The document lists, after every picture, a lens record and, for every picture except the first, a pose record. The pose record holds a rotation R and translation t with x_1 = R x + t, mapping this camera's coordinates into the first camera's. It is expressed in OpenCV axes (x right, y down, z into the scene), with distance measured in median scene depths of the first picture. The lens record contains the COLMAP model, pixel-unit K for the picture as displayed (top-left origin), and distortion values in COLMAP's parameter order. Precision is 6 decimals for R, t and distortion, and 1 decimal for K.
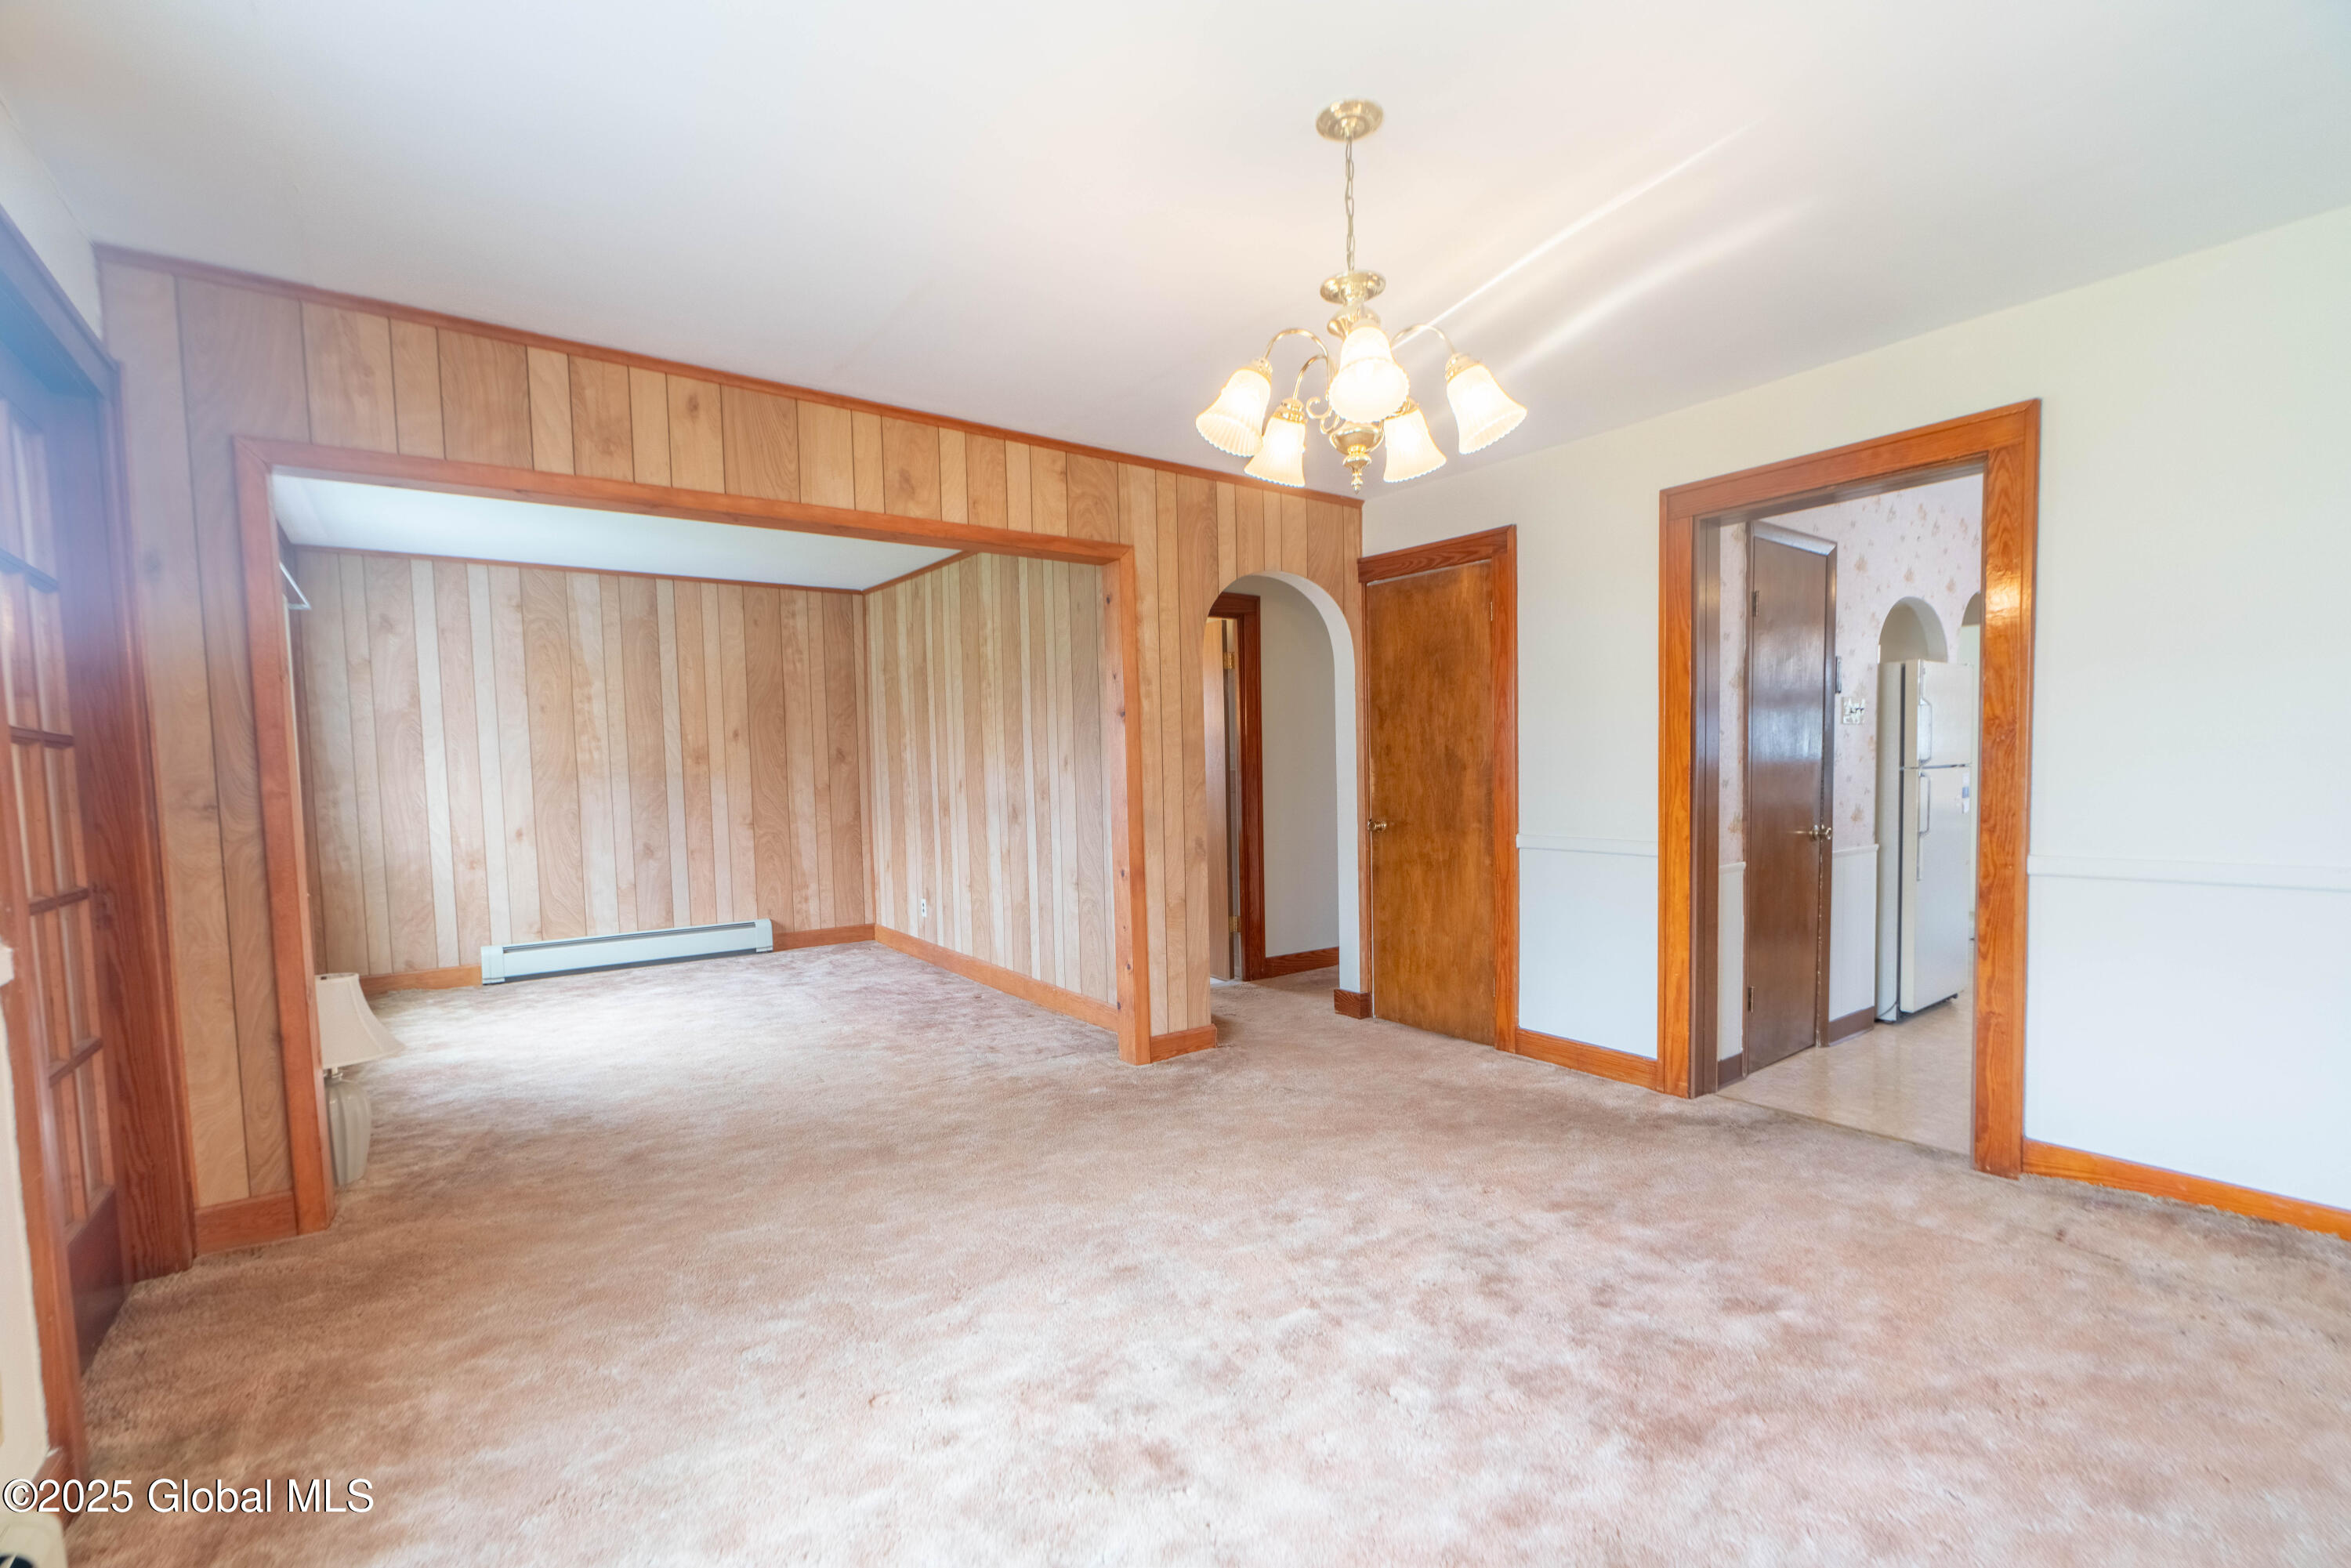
lens RADIAL K [[1052.6, 0, 1171.6], [0, 1052.6, 821.8], [0, 0, 1]] dist [-0.001493, 0.004986]
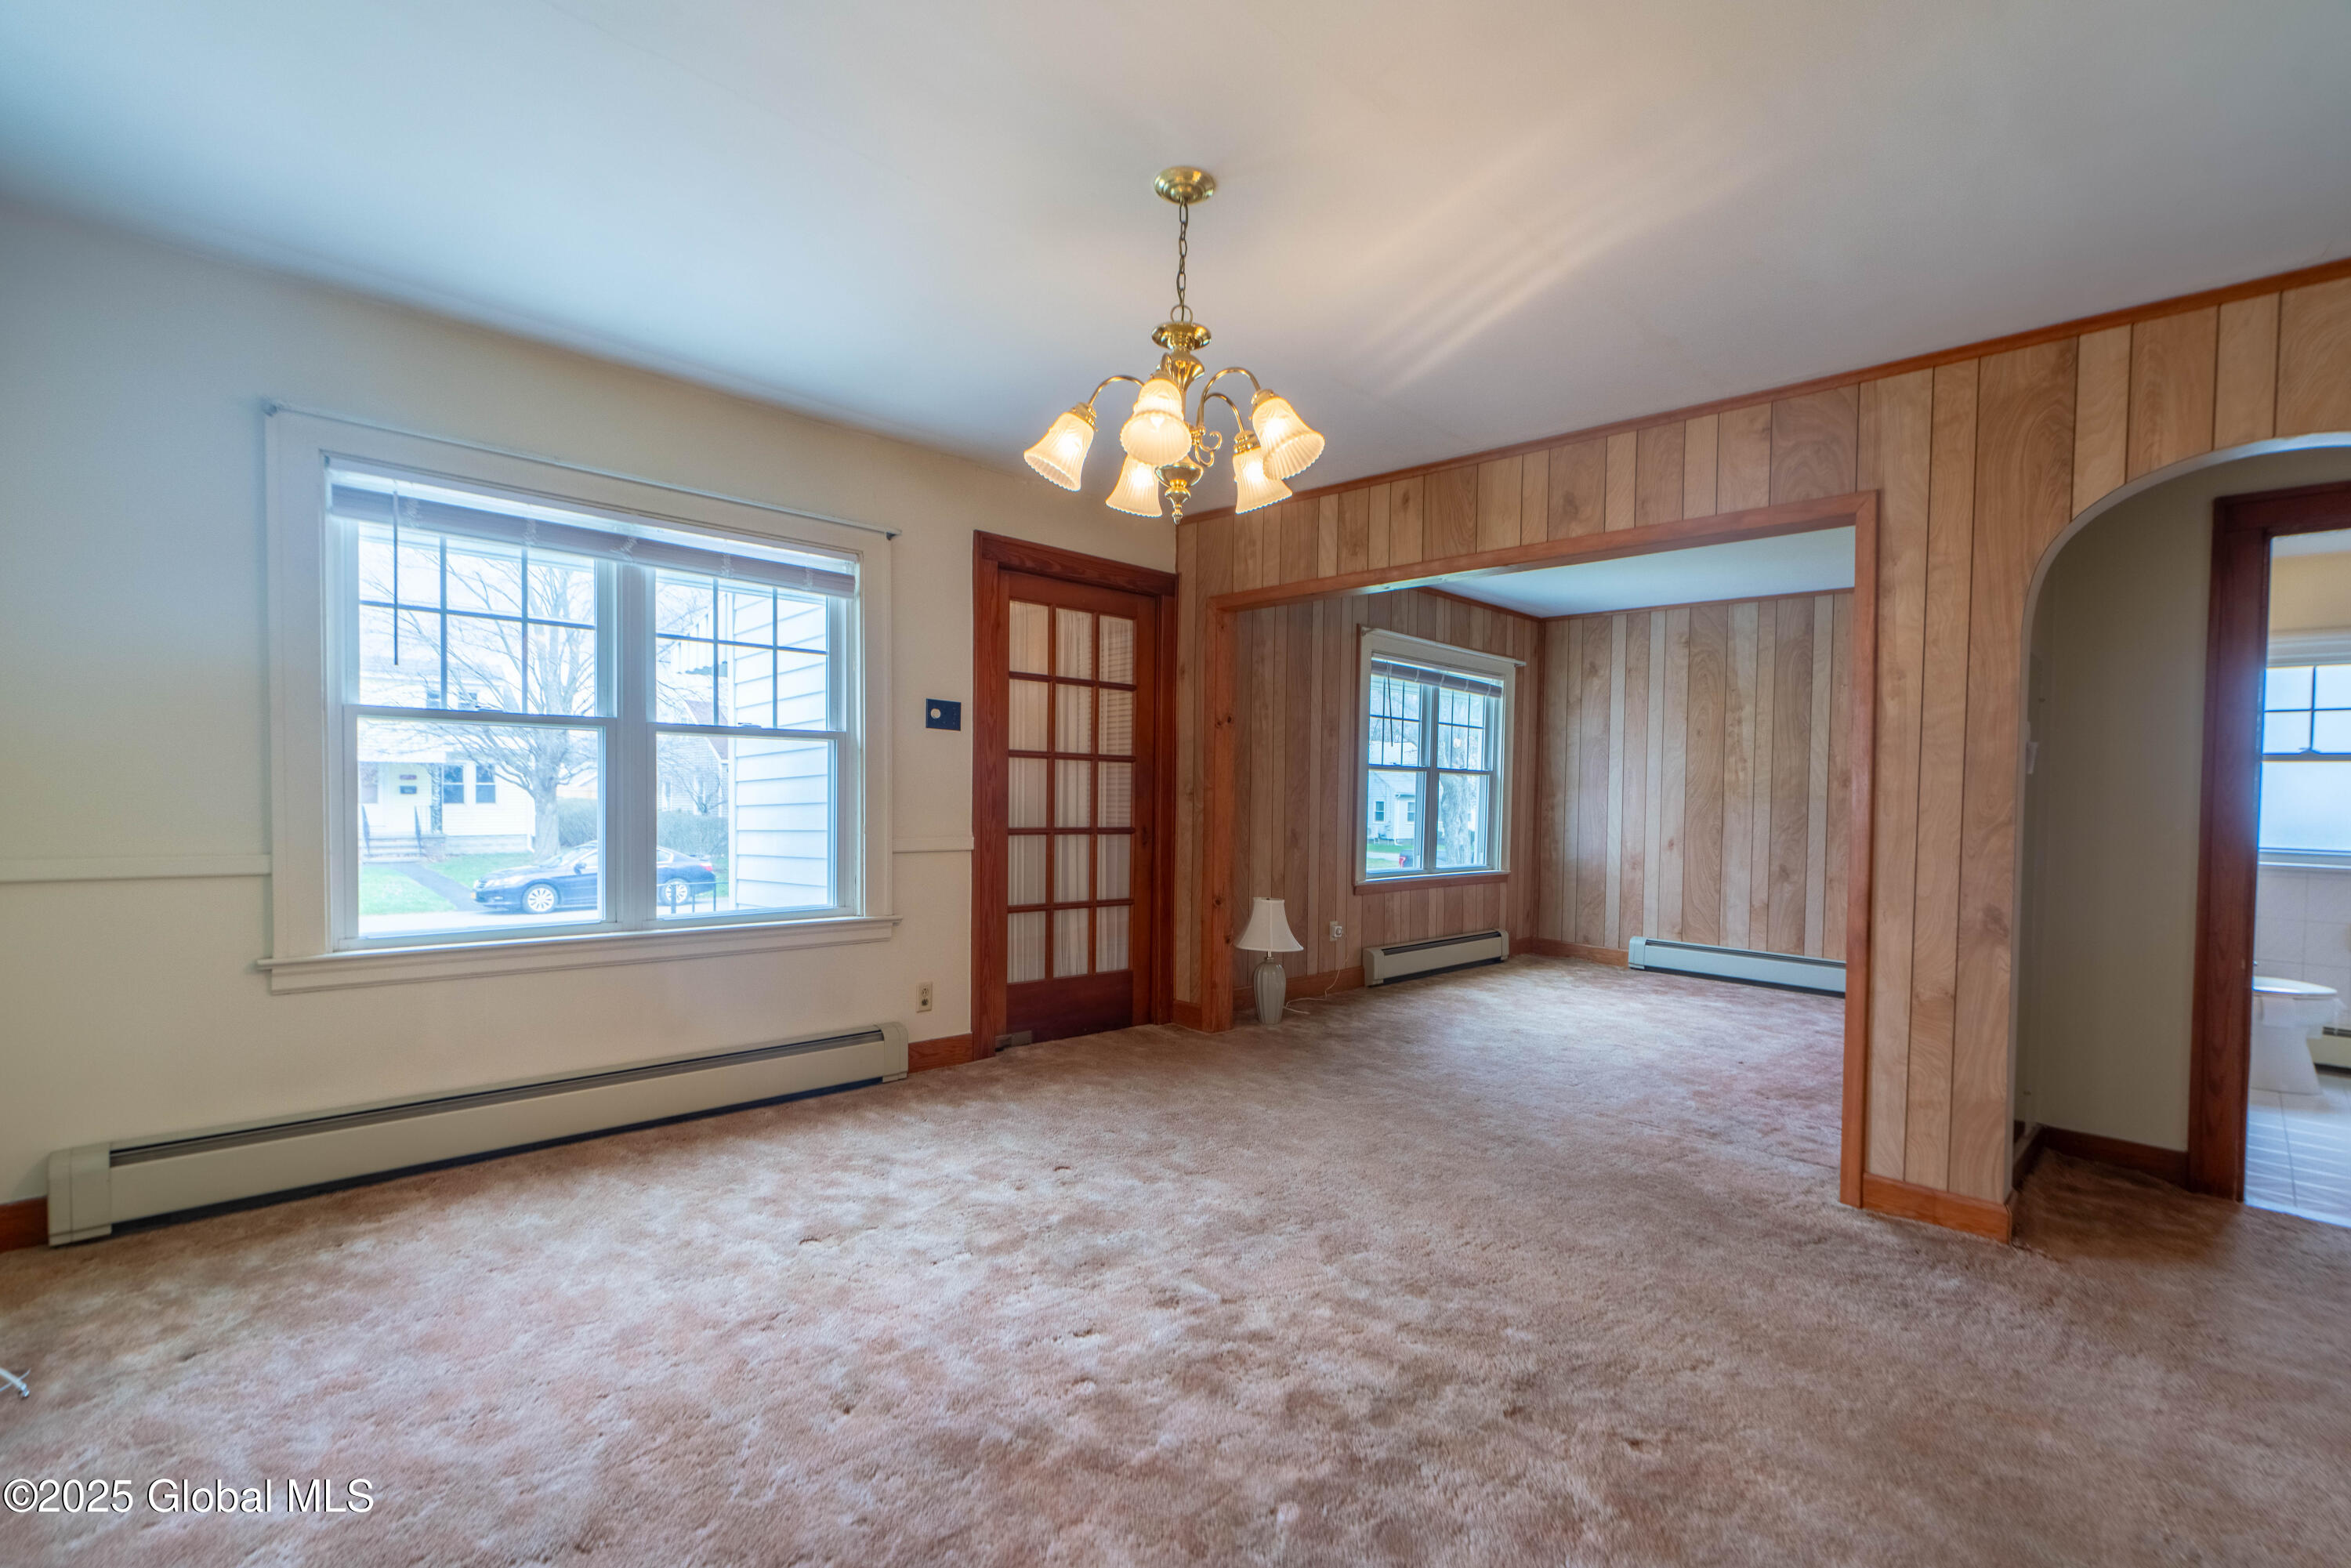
lens RADIAL K [[1074.0, 0, 1170.2], [0, 1074.0, 823.4], [0, 0, 1]] dist [0.000600, 0.007242]
pose [[0.148508, 0.054702, -0.987397, 0.600109], [-0.078392, 0.995978, 0.043387, -0.025204], [0.985799, 0.070961, 0.152199, 0.395643]]
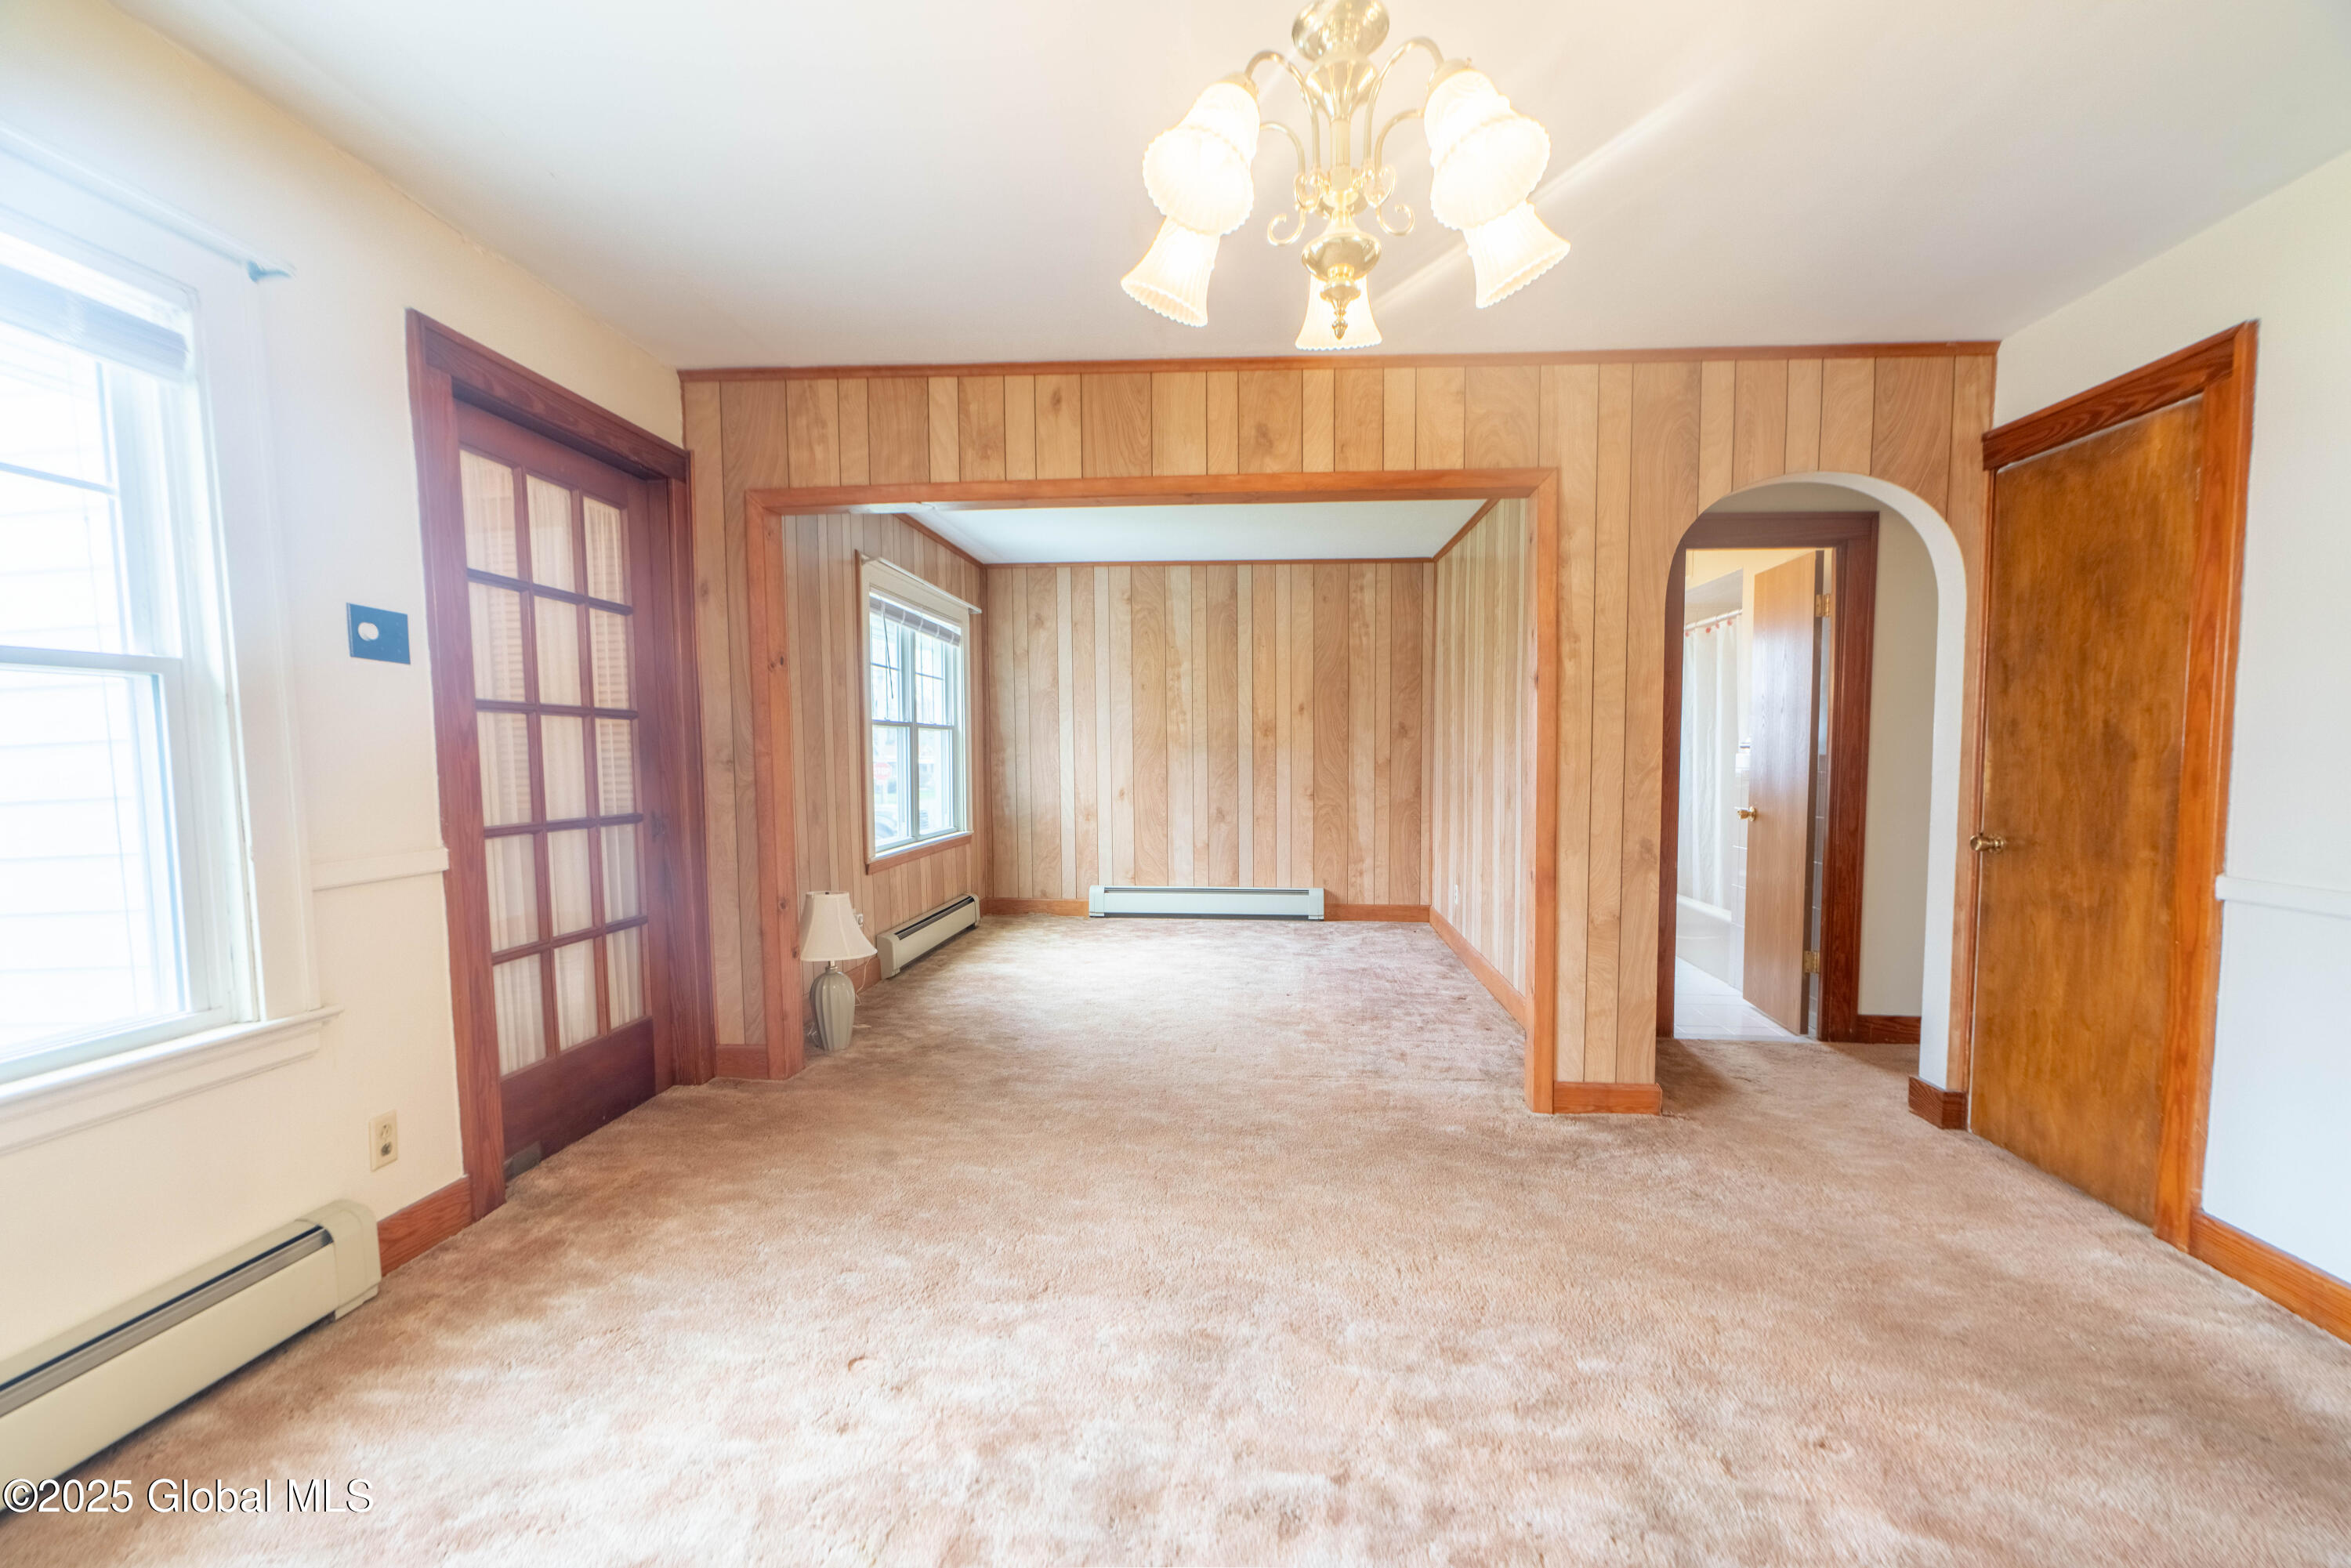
lens RADIAL K [[1052.6, 0, 1171.6], [0, 1052.6, 821.8], [0, 0, 1]] dist [-0.001493, 0.004986]
pose [[0.757005, 0.064776, -0.650190, 0.260764], [-0.049224, 0.997900, 0.042107, -0.012978], [0.651552, 0.000130, 0.758604, 0.192278]]
